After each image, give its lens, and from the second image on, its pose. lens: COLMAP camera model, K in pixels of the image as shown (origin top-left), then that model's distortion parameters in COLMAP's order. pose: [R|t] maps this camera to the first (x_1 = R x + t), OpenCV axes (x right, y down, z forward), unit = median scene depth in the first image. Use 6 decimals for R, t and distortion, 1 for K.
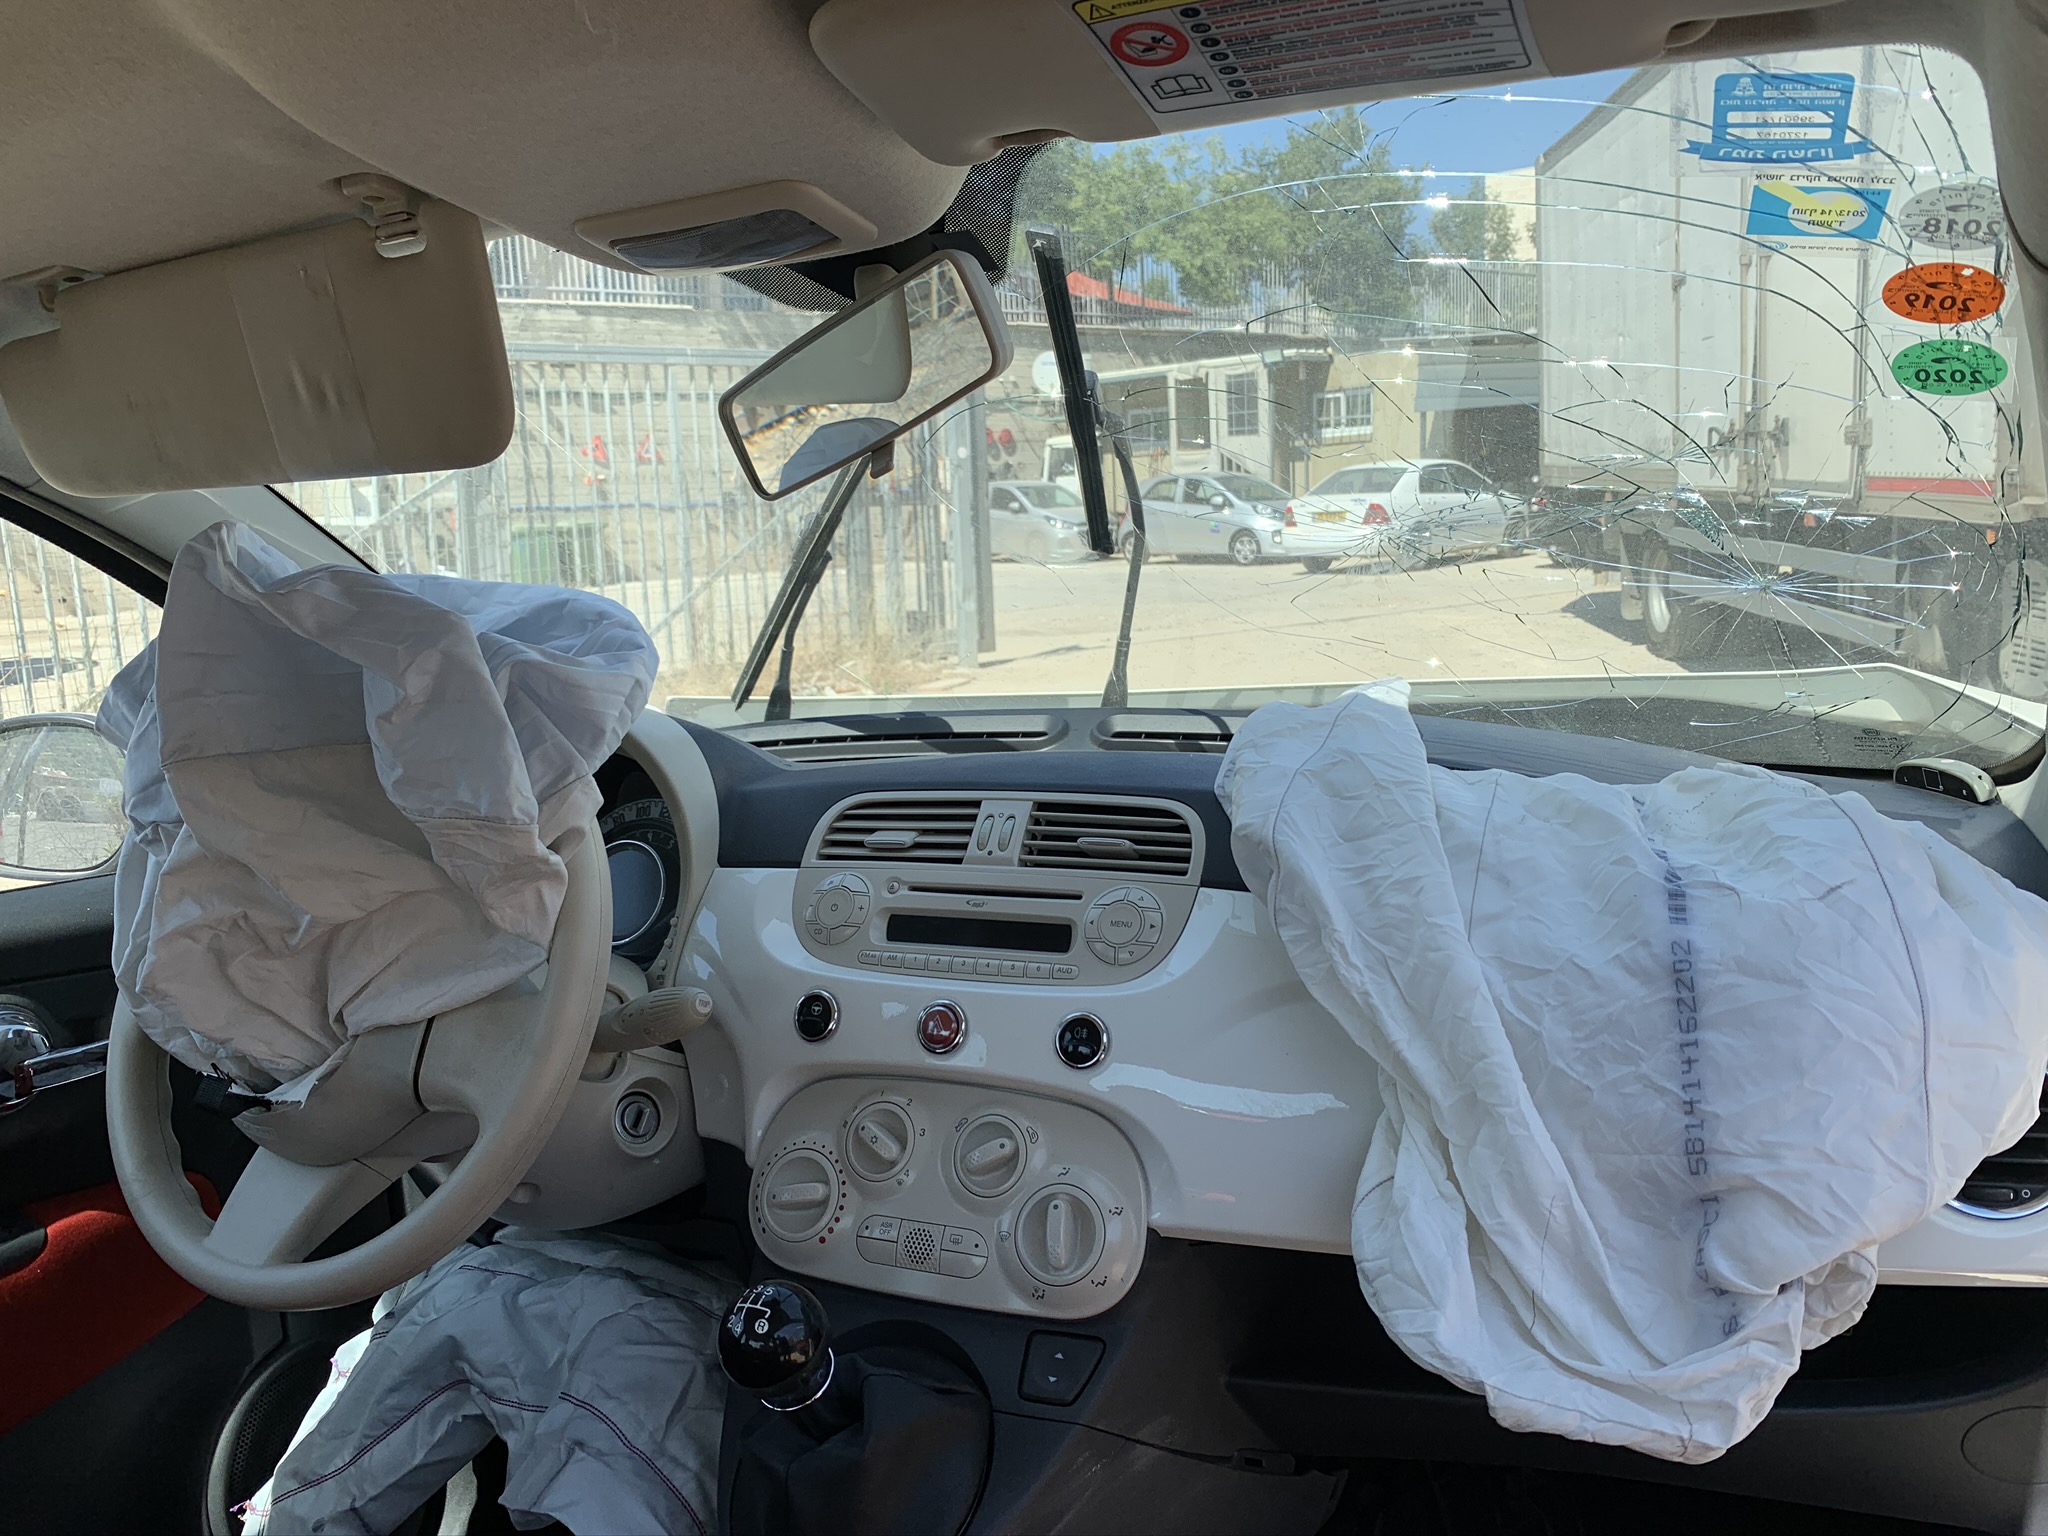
lens RADIAL K [[1551.8, 0, 1053.6], [0, 1551.8, 722.5], [0, 0, 1]] dist [0.406335, -0.544804]
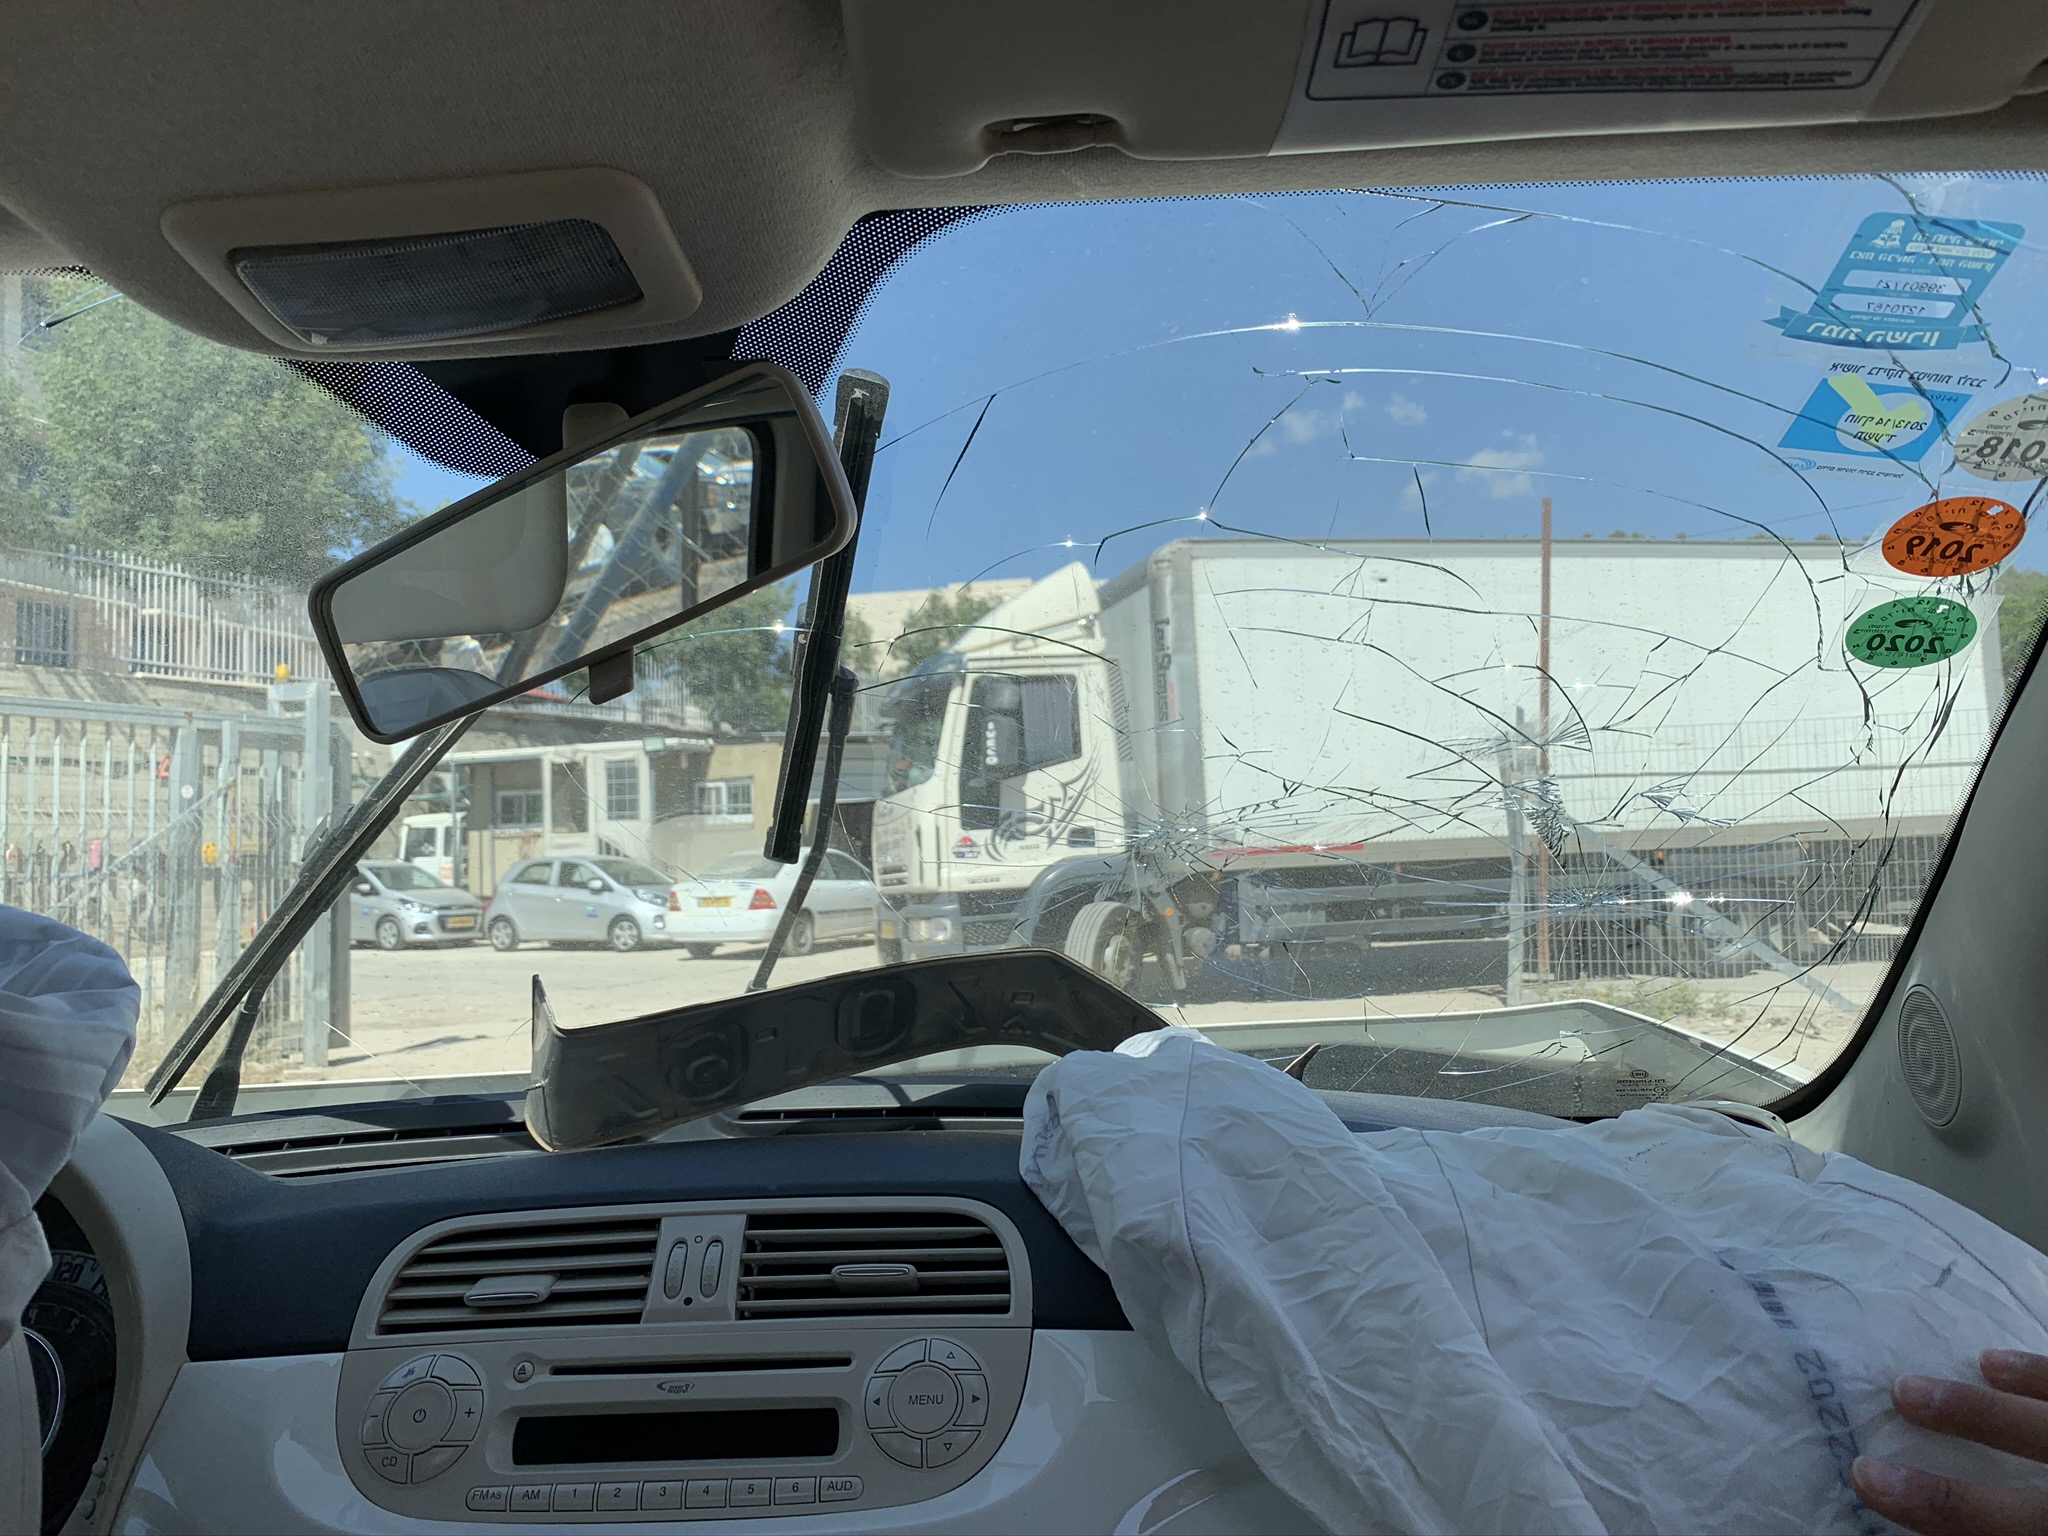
lens RADIAL K [[1581.8, 0, 1024.0], [0, 1581.8, 768.0], [0, 0, 1]] dist [0.001938, 0.012137]
pose [[0.930850, 0.037149, 0.363508, -0.162358], [0.041826, 0.977447, -0.206996, 0.010343], [-0.363000, 0.207886, 0.908303, 0.325115]]
